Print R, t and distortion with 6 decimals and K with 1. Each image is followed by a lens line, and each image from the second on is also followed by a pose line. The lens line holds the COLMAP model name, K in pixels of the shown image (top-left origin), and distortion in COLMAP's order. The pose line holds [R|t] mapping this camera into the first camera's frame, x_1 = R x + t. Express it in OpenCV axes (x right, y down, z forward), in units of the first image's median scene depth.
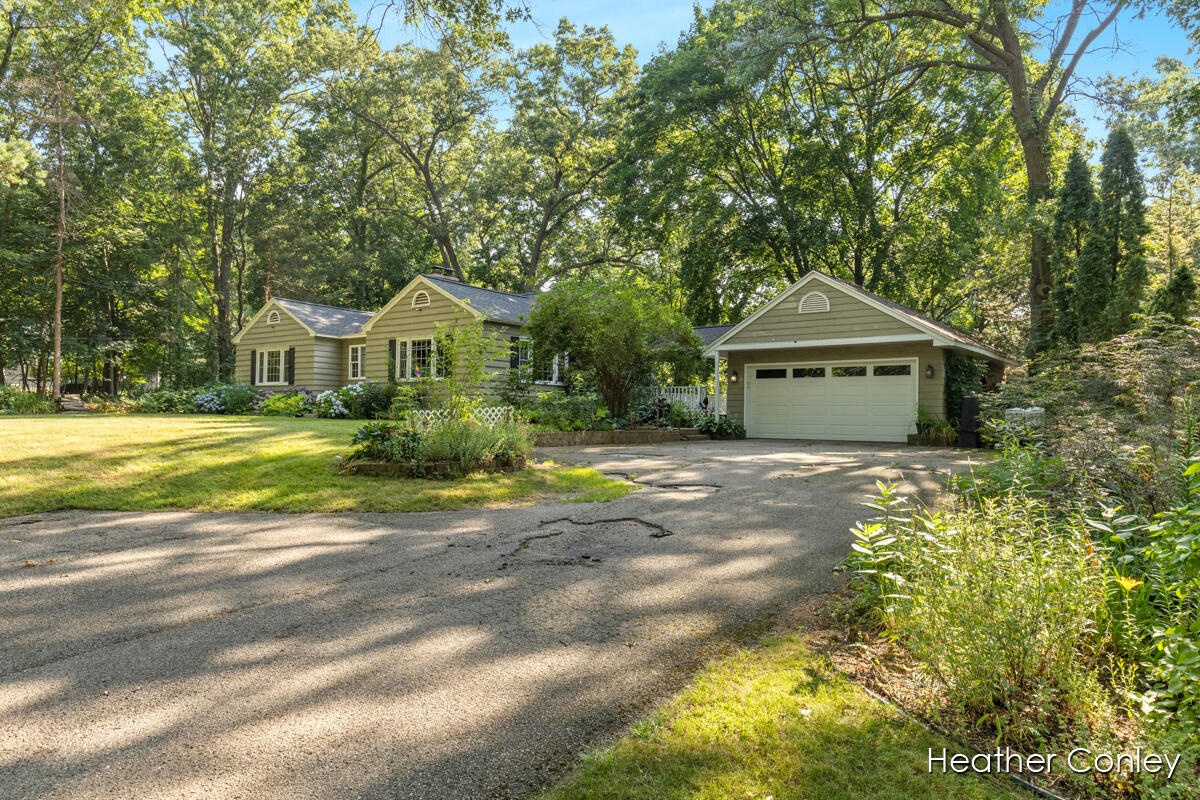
lens RADIAL K [[797.1, 0, 601.5], [0, 797.1, 403.2], [0, 0, 1]] dist [-0.012478, -0.001366]
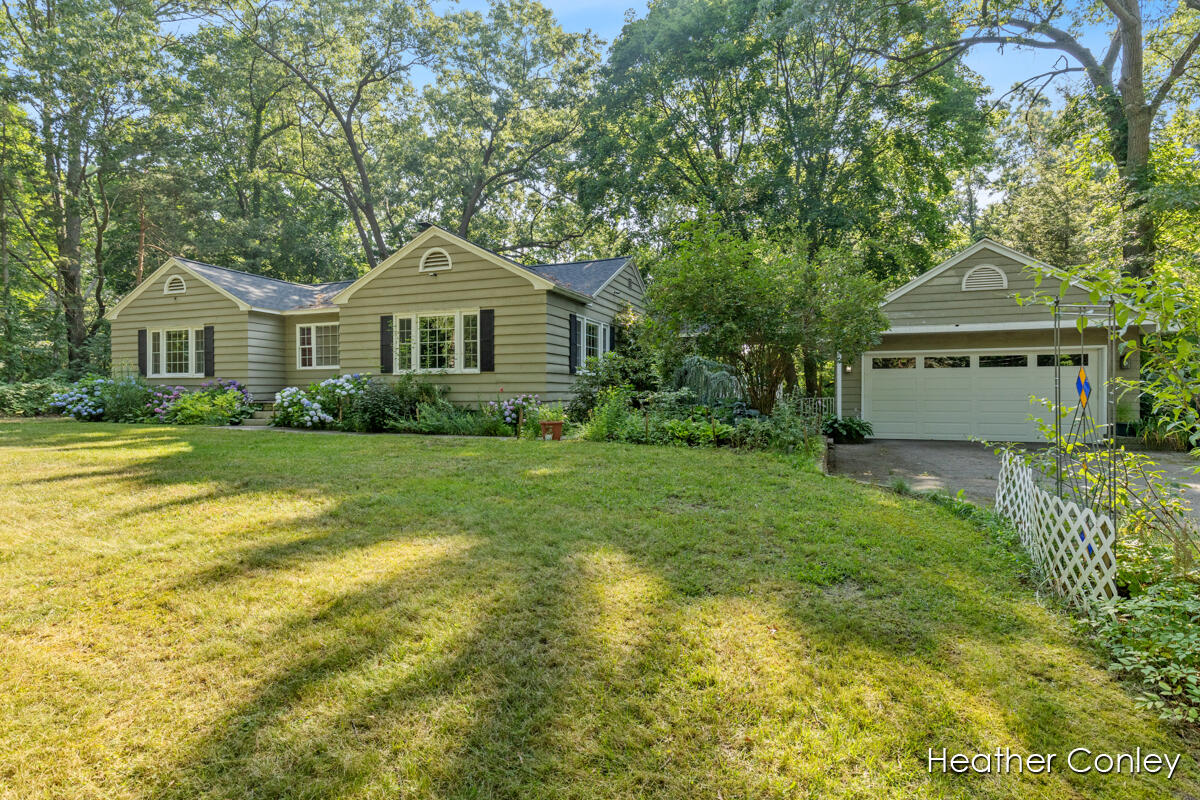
lens RADIAL K [[604.1, 0, 597.2], [0, 604.1, 401.2], [0, 0, 1]] dist [-0.011044, 0.000842]
pose [[0.955035, -0.020800, 0.295763, -0.214323], [0.009924, 0.999220, 0.038223, -0.018796], [-0.296328, -0.033569, 0.954496, 0.366757]]
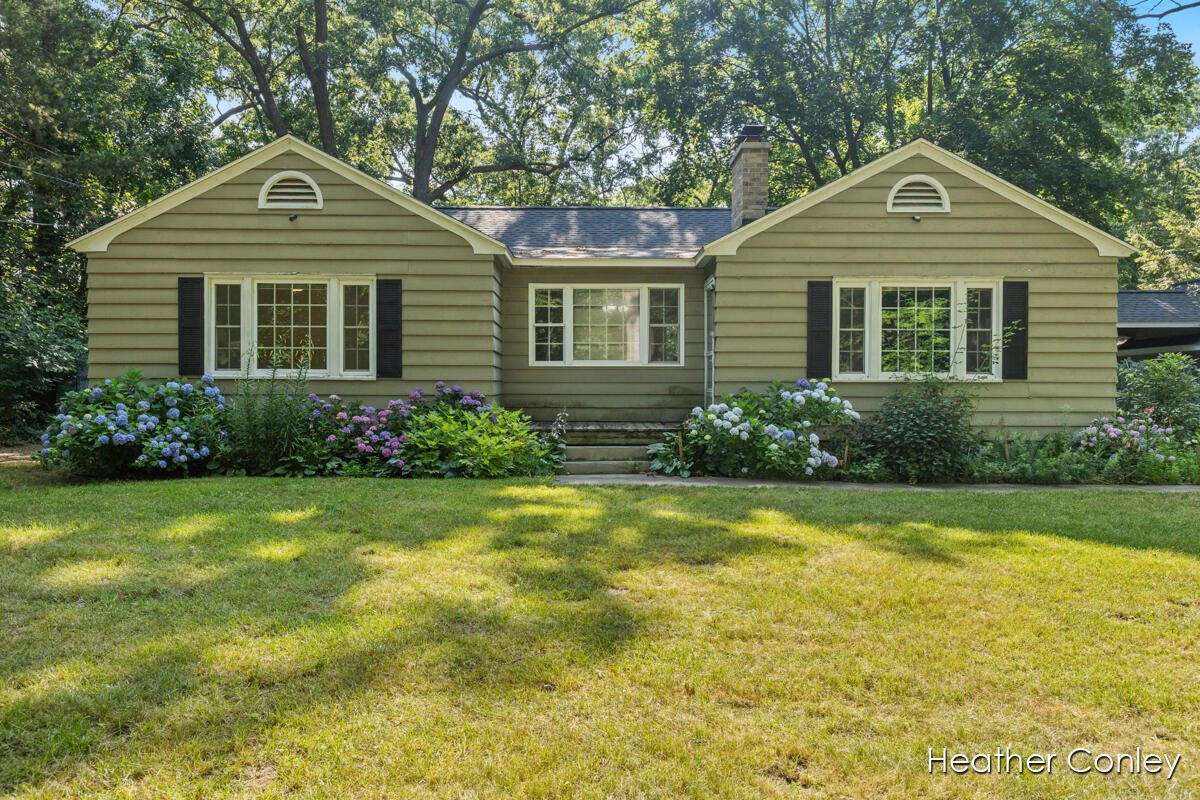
lens RADIAL K [[810.3, 0, 600.4], [0, 810.3, 395.8], [0, 0, 1]] dist [-0.017300, 0.001273]
pose [[0.756602, -0.000213, 0.653875, -0.557015], [-0.005749, 0.999959, 0.006979, -0.018509], [-0.653850, -0.009040, 0.756570, 0.663205]]
